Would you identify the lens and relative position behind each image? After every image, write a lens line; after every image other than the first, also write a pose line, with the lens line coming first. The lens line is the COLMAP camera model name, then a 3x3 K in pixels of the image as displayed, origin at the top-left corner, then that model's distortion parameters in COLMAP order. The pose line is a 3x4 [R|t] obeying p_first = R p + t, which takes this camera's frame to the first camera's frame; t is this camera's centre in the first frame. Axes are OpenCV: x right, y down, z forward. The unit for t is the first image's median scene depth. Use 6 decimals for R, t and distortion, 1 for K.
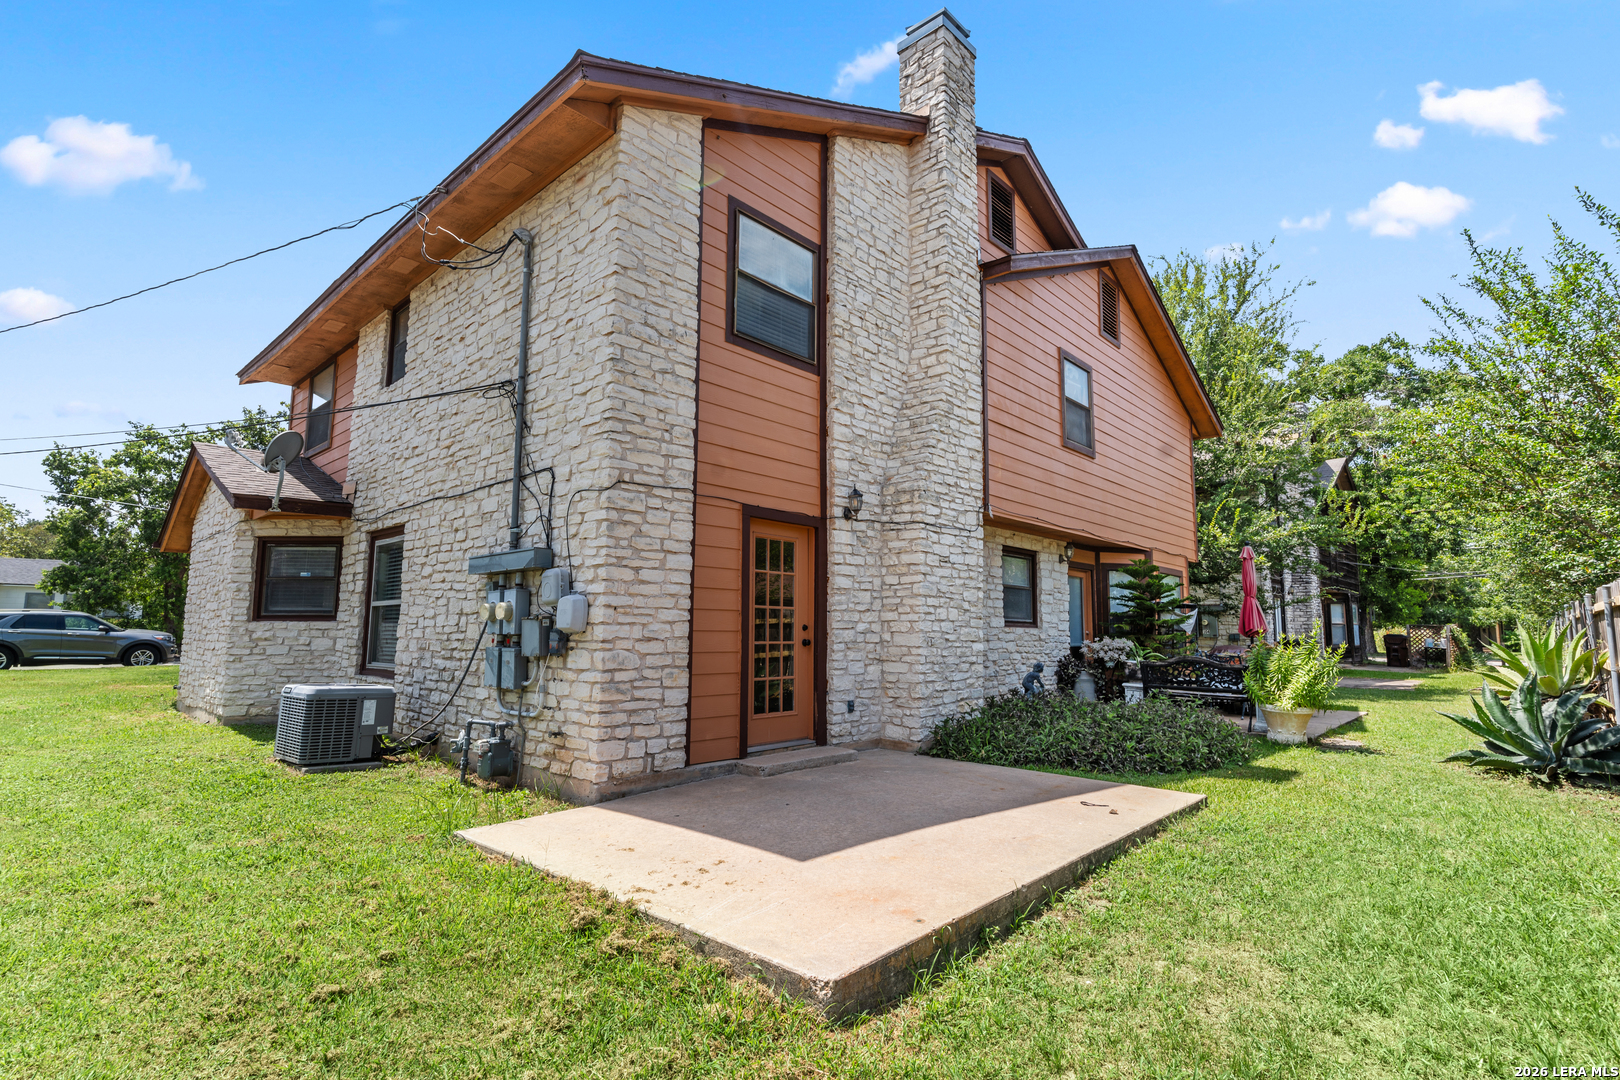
lens RADIAL K [[777.8, 0, 810.8], [0, 777.8, 542.6], [0, 0, 1]] dist [-0.004678, 0.004102]
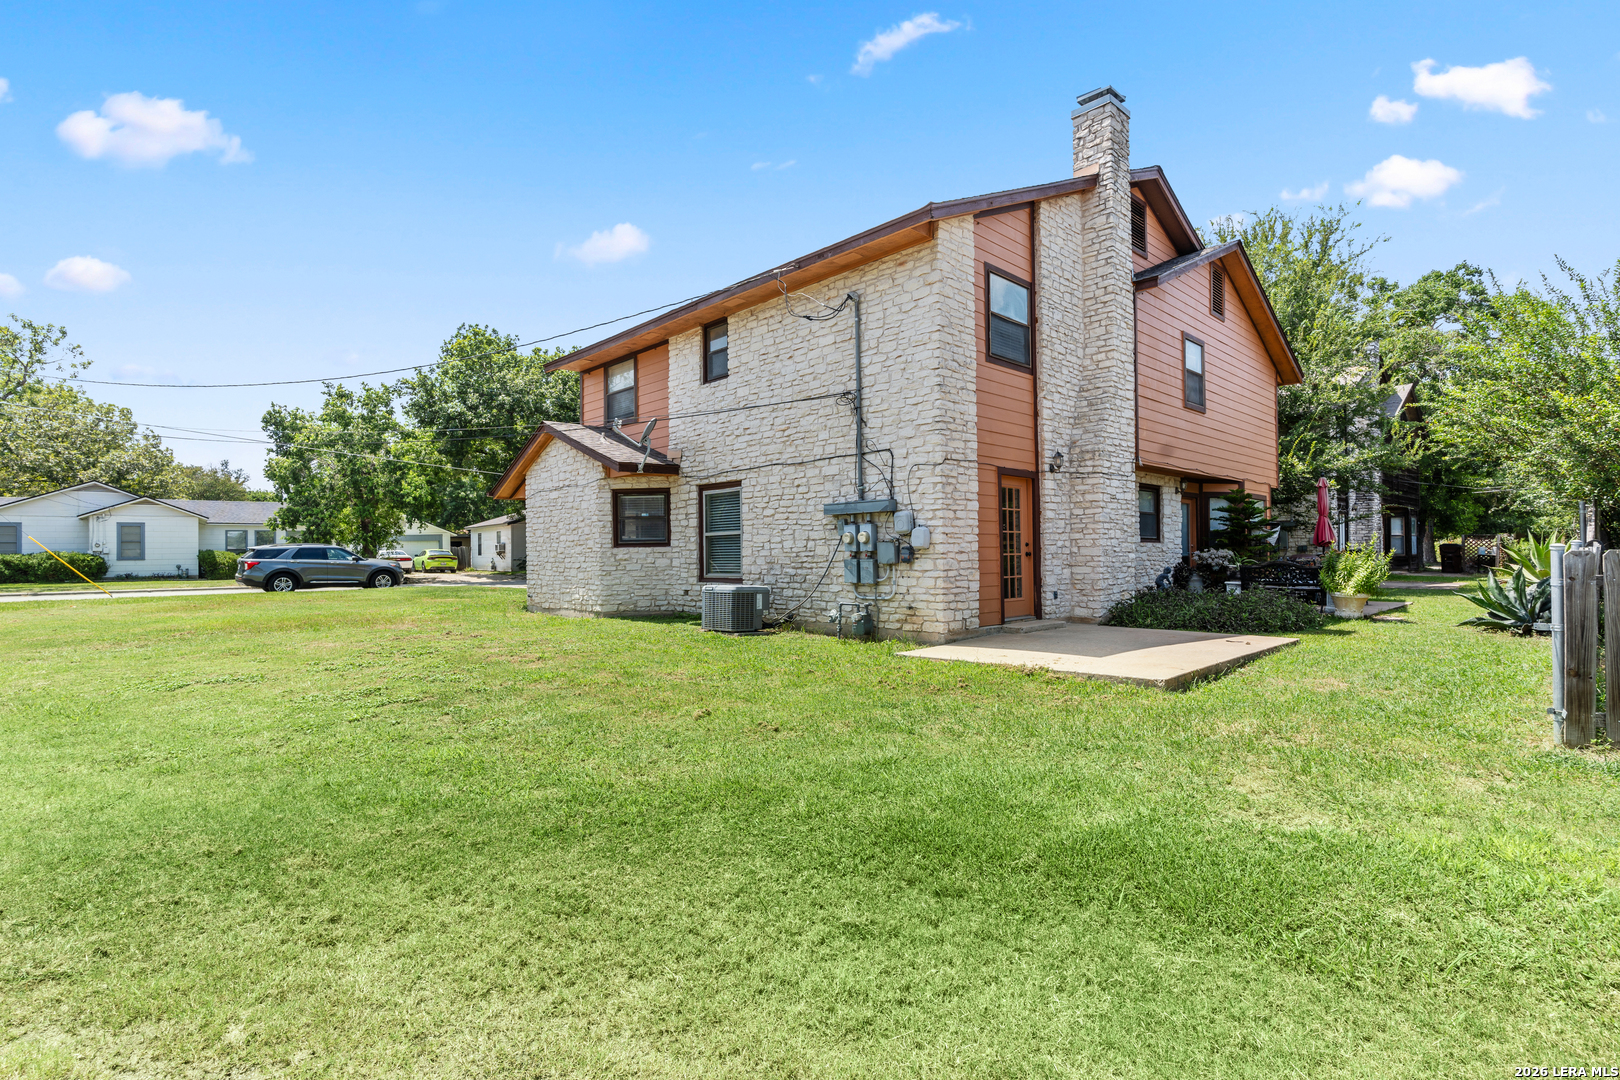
lens RADIAL K [[777.8, 0, 806.1], [0, 777.8, 546.0], [0, 0, 1]] dist [-0.004678, 0.004102]
pose [[0.997974, -0.018188, -0.060970, -0.298321], [0.024439, 0.994339, 0.103403, -0.048802], [0.058744, -0.104683, 0.992769, -0.470804]]
